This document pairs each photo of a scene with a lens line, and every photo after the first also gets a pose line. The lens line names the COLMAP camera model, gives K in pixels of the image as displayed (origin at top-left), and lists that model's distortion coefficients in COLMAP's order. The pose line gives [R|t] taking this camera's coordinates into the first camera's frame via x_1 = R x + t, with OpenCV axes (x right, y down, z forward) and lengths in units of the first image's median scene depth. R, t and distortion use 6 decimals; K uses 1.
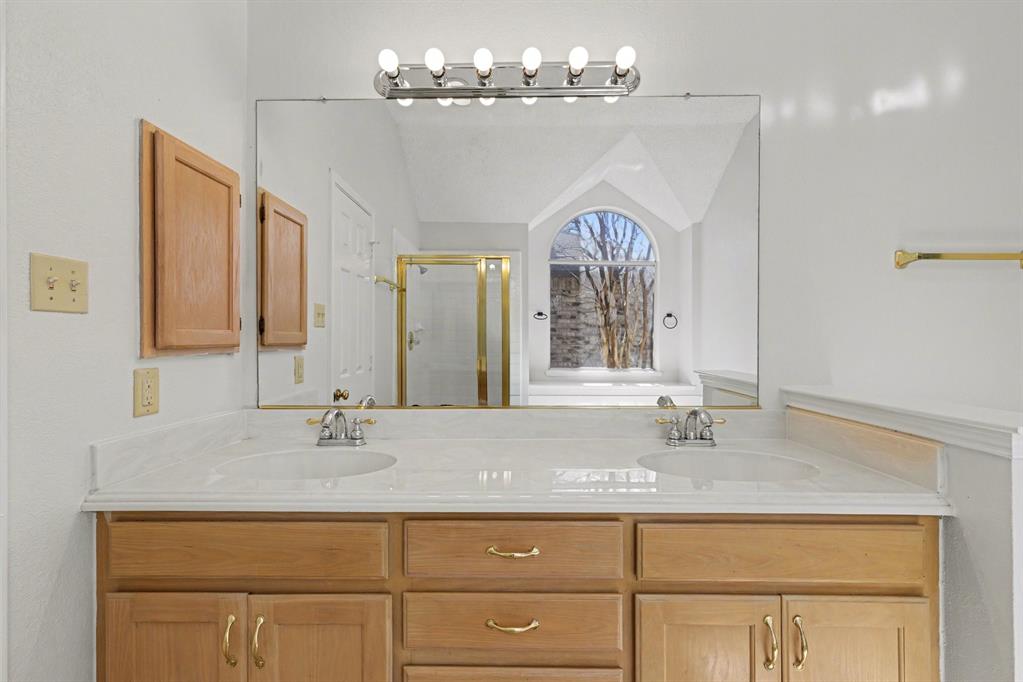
lens RADIAL K [[453.3, 0, 506.7], [0, 453.3, 337.7], [0, 0, 1]] dist [0.001714, 0.000594]
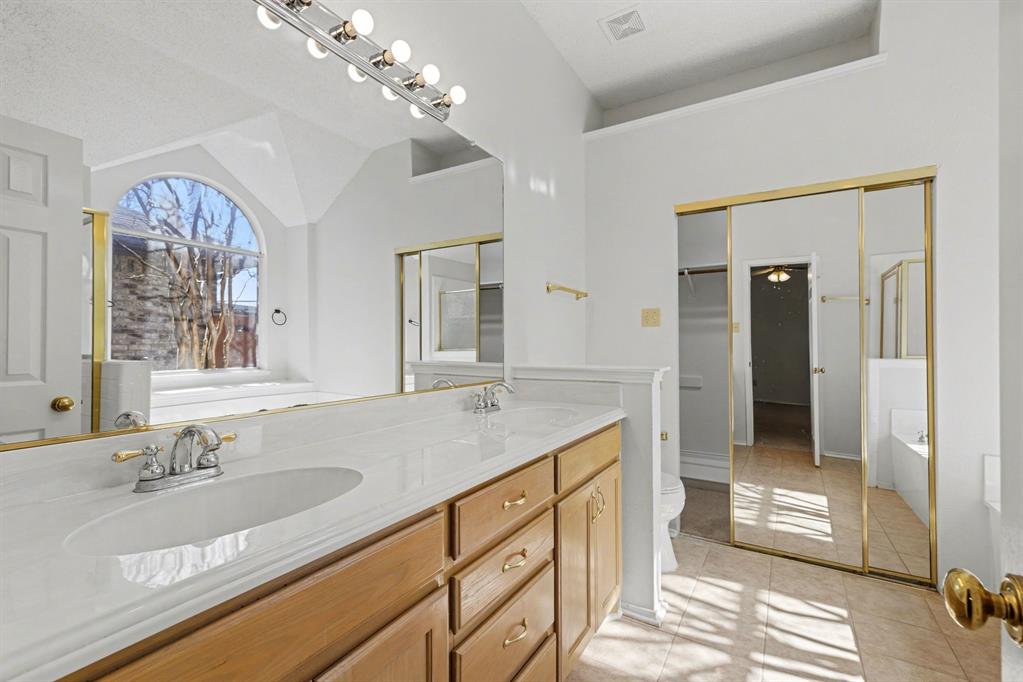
lens RADIAL K [[453.3, 0, 505.1], [0, 453.3, 342.0], [0, 0, 1]] dist [0.001714, 0.000594]
pose [[0.507645, 0.003017, 0.861561, -0.227732], [-0.009339, 0.999954, 0.002001, 0.009834], [-0.861516, -0.009062, 0.507650, 0.090639]]
